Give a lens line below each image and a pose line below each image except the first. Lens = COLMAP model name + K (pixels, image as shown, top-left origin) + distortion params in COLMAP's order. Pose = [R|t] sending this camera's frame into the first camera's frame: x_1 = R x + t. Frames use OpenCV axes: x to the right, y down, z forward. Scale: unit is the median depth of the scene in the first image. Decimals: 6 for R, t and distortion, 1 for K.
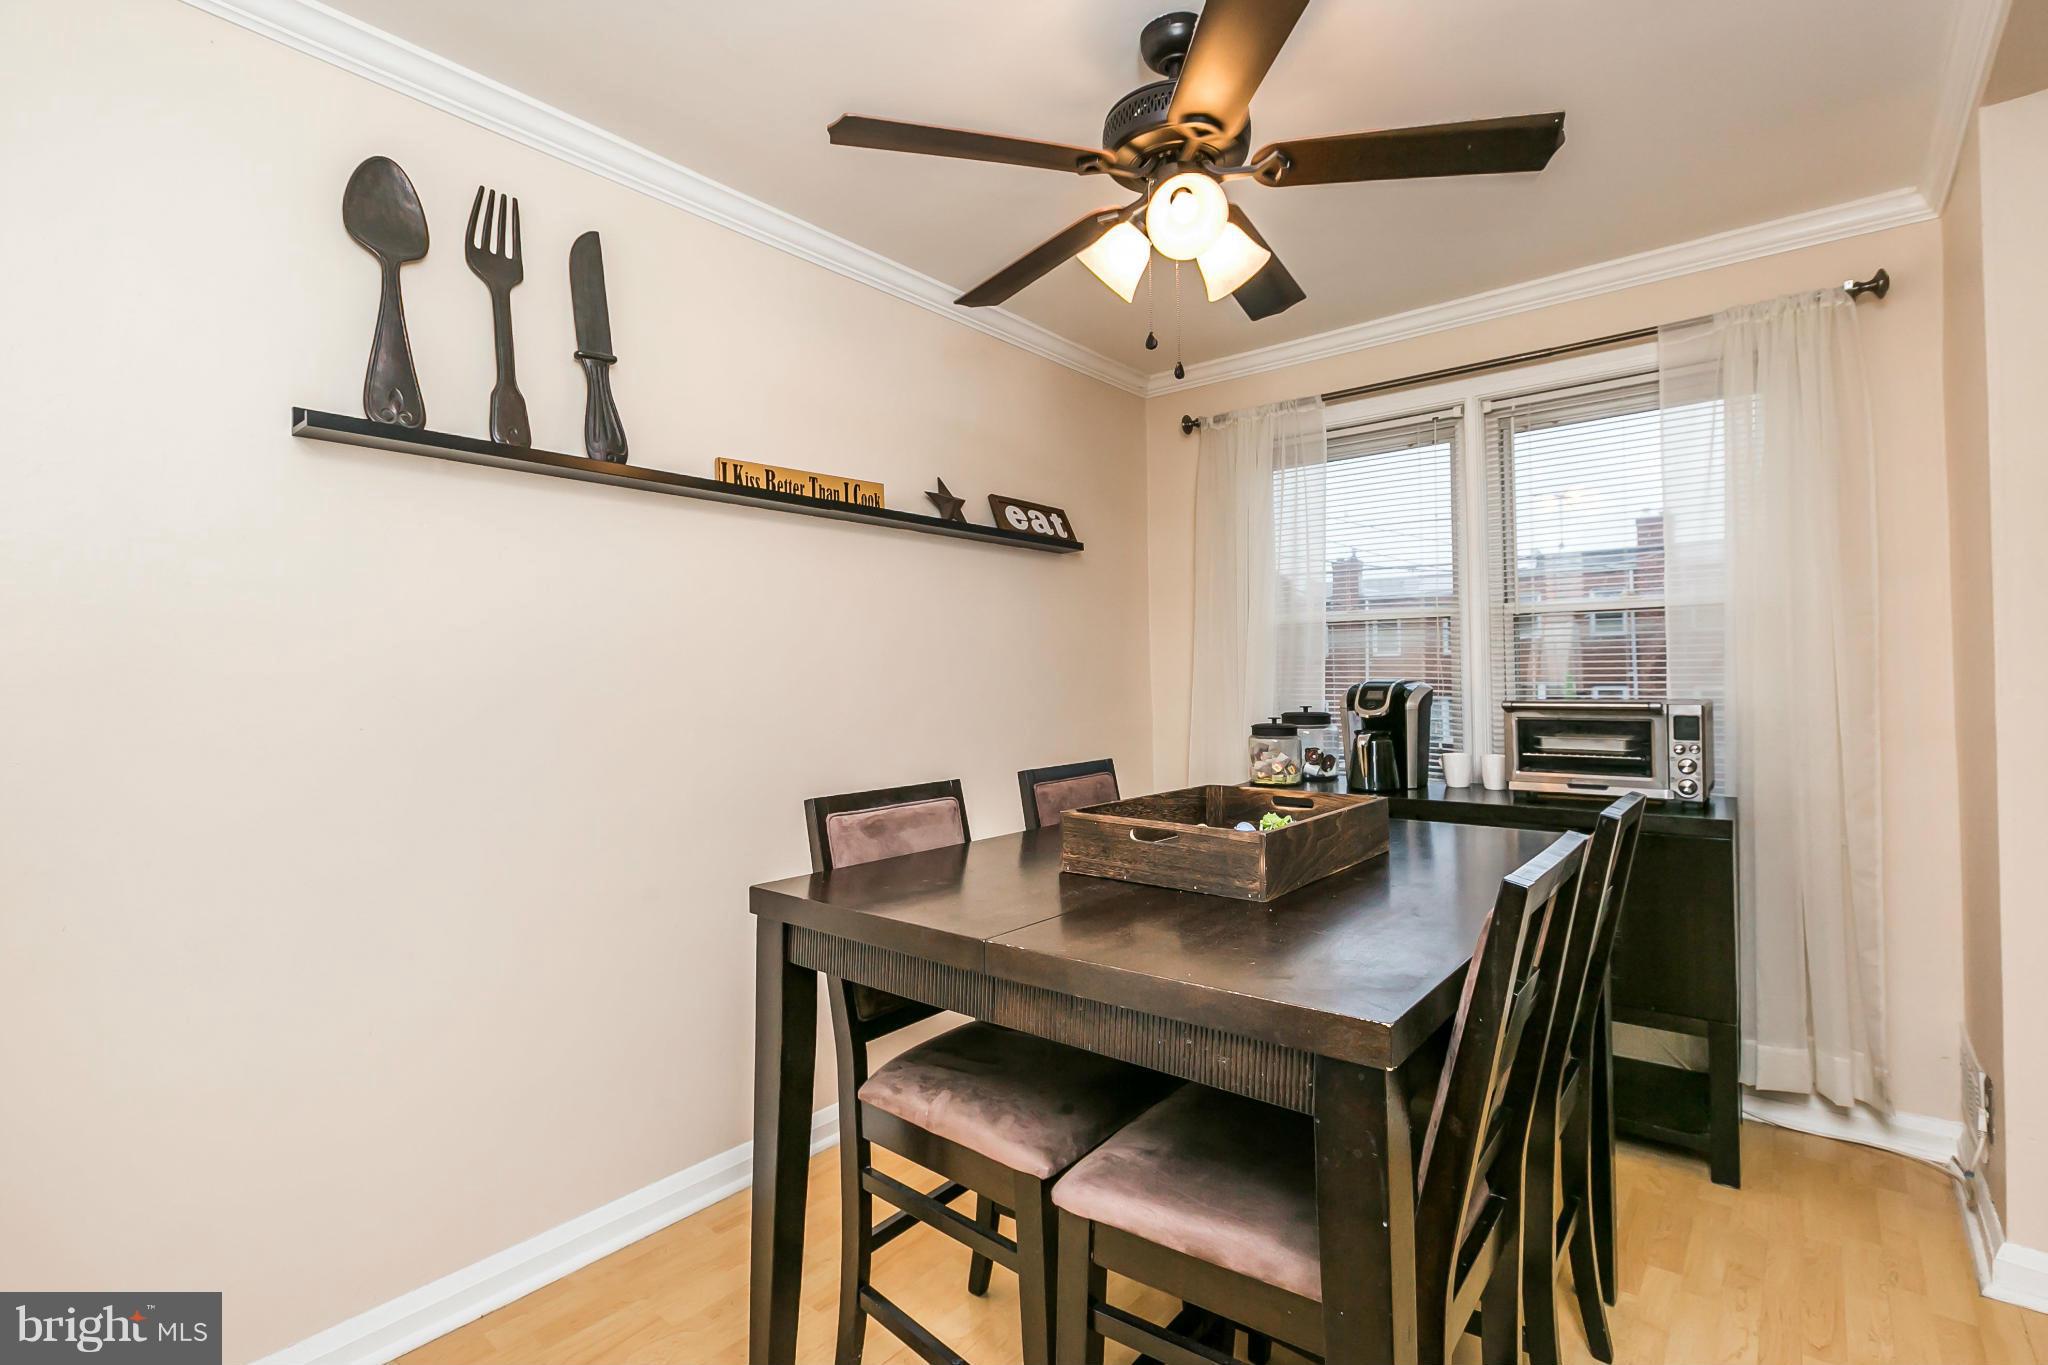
lens RADIAL K [[933.8, 0, 1024.2], [0, 933.8, 628.6], [0, 0, 1]] dist [0.003491, 0.000282]
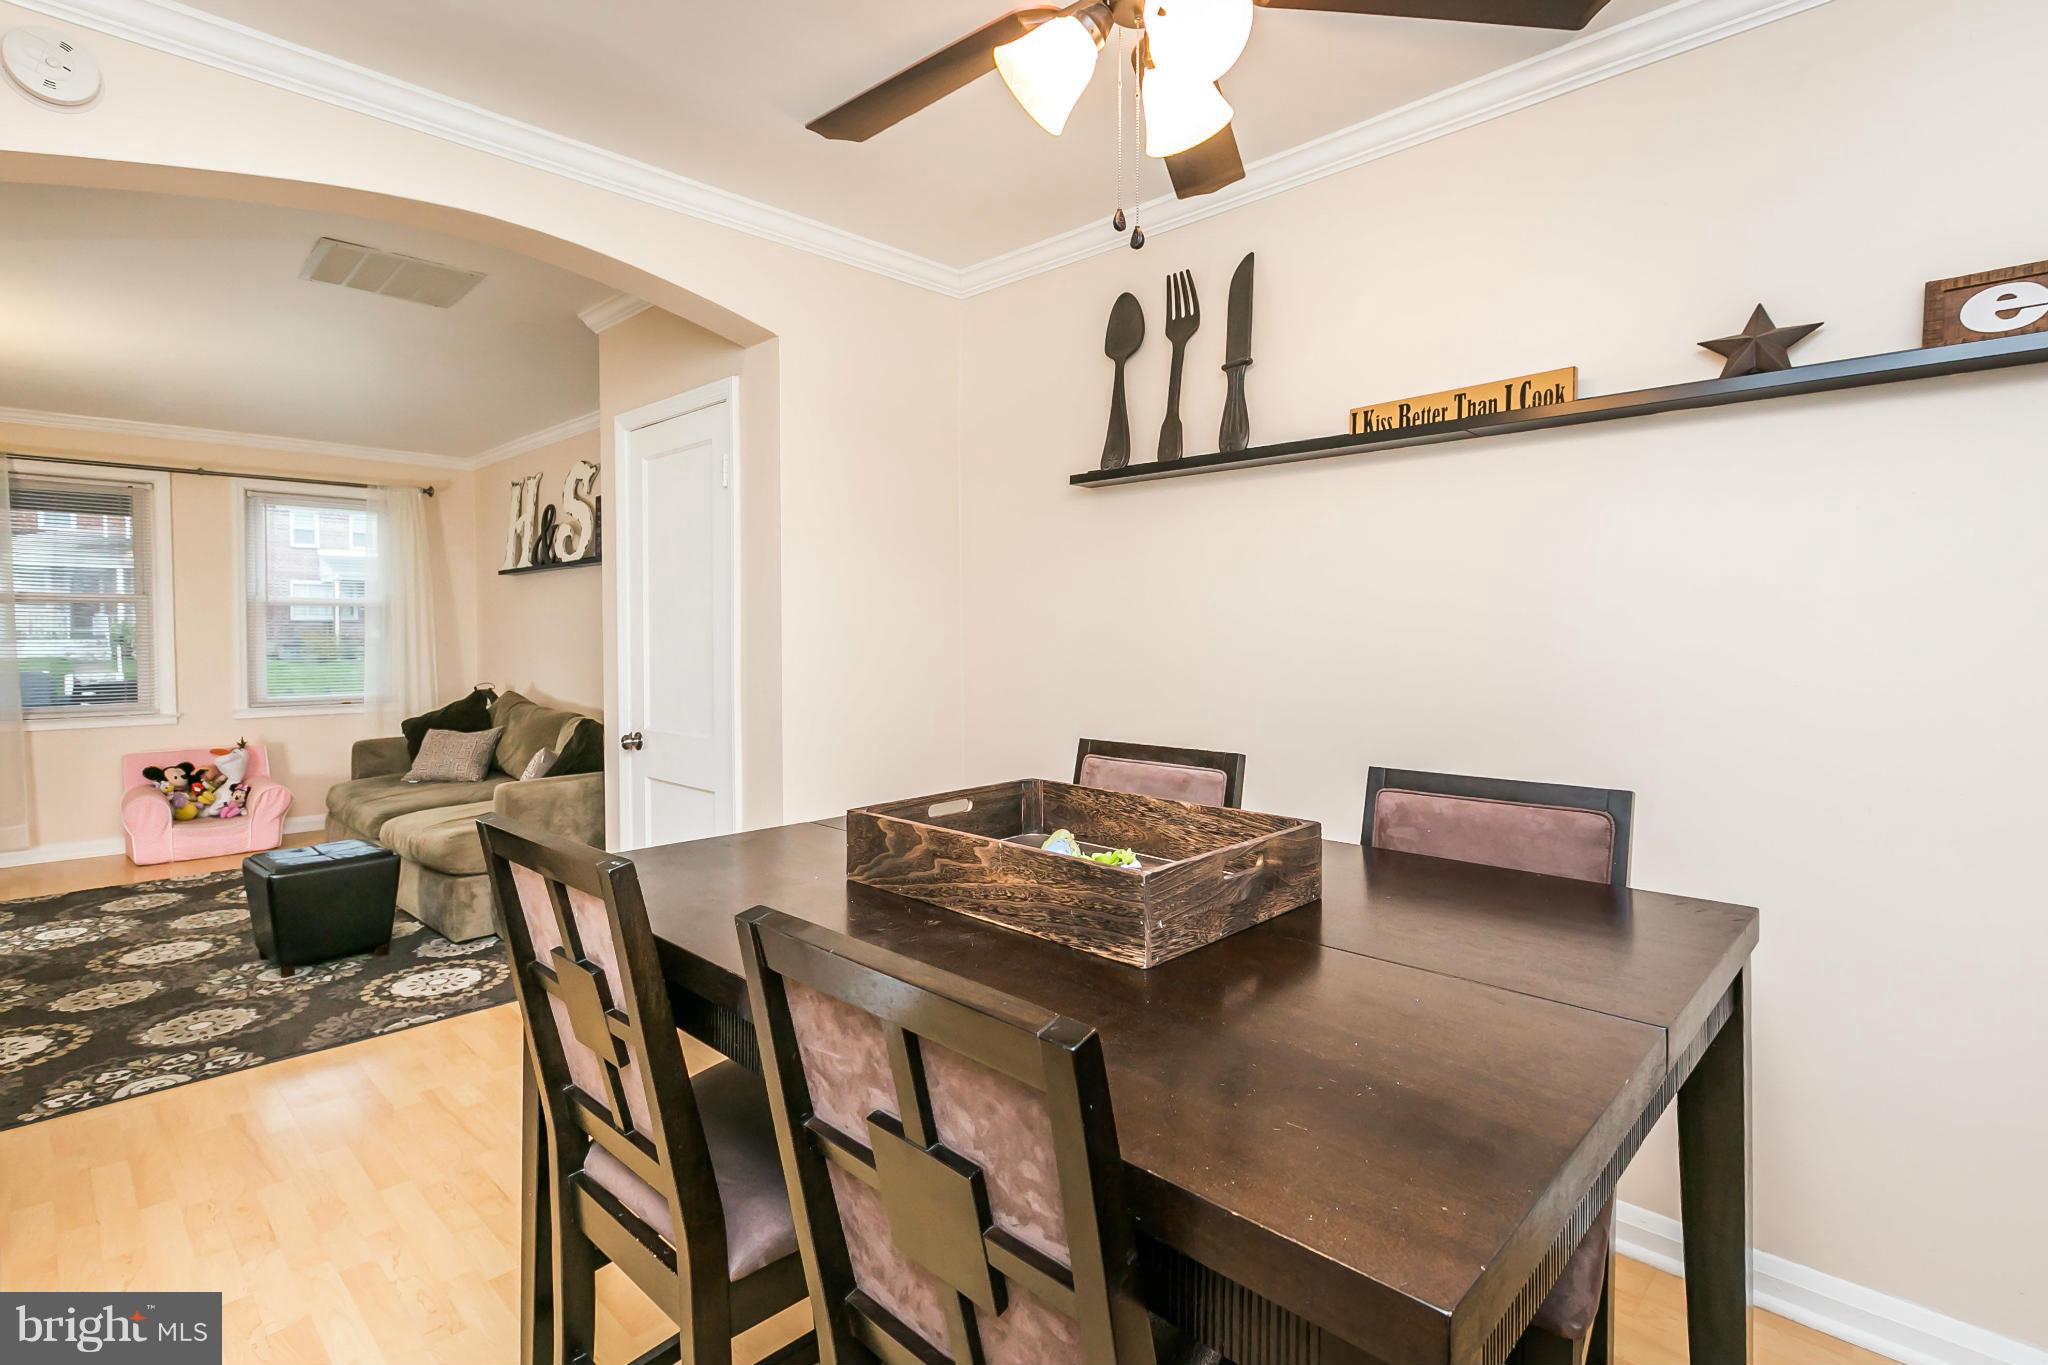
lens RADIAL K [[906.6, 0, 1030.9], [0, 906.6, 638.3], [0, 0, 1]] dist [-0.002520, -0.000366]
pose [[-0.032867, 0.022372, -0.999209, 0.644591], [0.051619, 0.998453, 0.020657, 0.020479], [0.998126, -0.050899, -0.033971, 0.682686]]
